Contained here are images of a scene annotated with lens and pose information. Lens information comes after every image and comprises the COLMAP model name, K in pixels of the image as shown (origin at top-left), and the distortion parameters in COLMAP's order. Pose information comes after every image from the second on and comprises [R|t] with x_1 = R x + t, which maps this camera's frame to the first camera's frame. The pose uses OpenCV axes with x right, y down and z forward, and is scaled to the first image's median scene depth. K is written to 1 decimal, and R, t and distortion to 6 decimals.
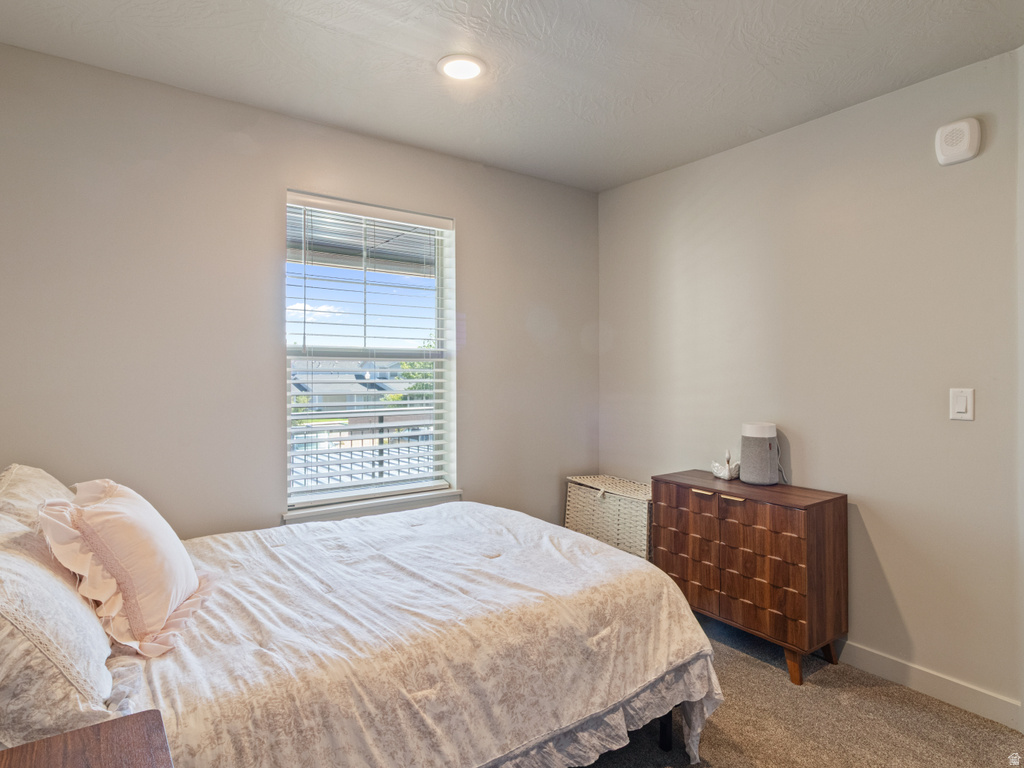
lens RADIAL K [[585.3, 0, 513.8], [0, 585.3, 367.8], [0, 0, 1]] dist [-0.003397, -0.000545]
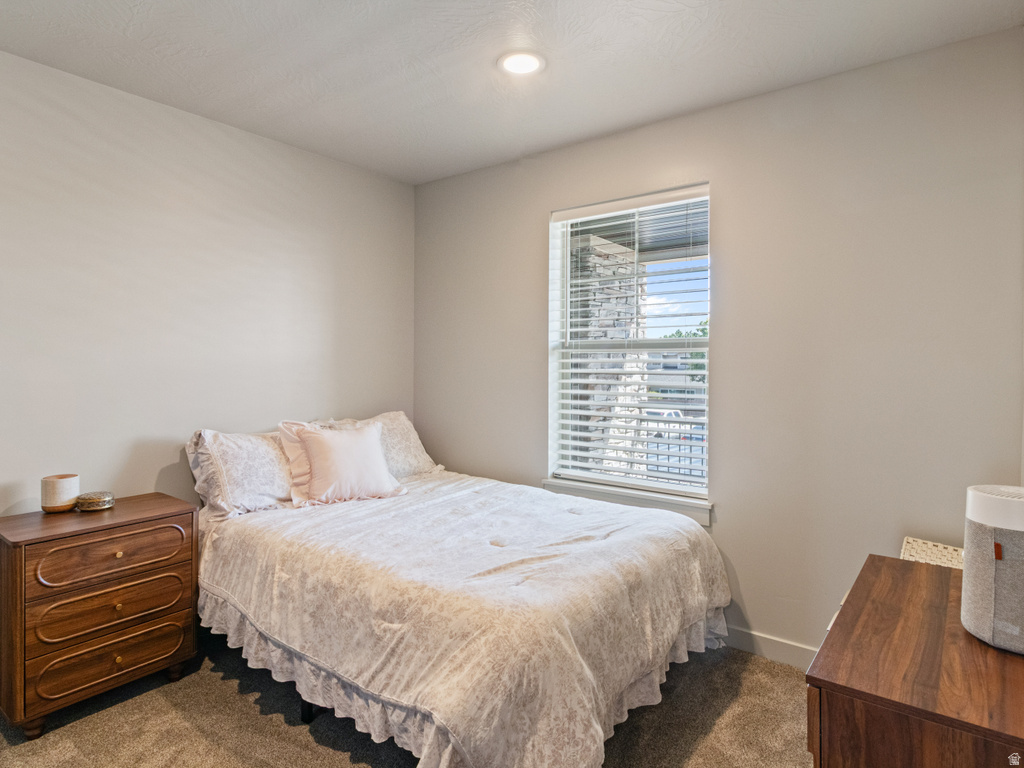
lens RADIAL K [[570.3, 0, 514.4], [0, 570.3, 364.8], [0, 0, 1]] dist [-0.000745, -0.001064]
pose [[0.285311, 0.001486, -0.958434, 1.159980], [0.003410, 0.999991, 0.002566, 0.012217], [0.958429, -0.004000, 0.285304, 0.944148]]
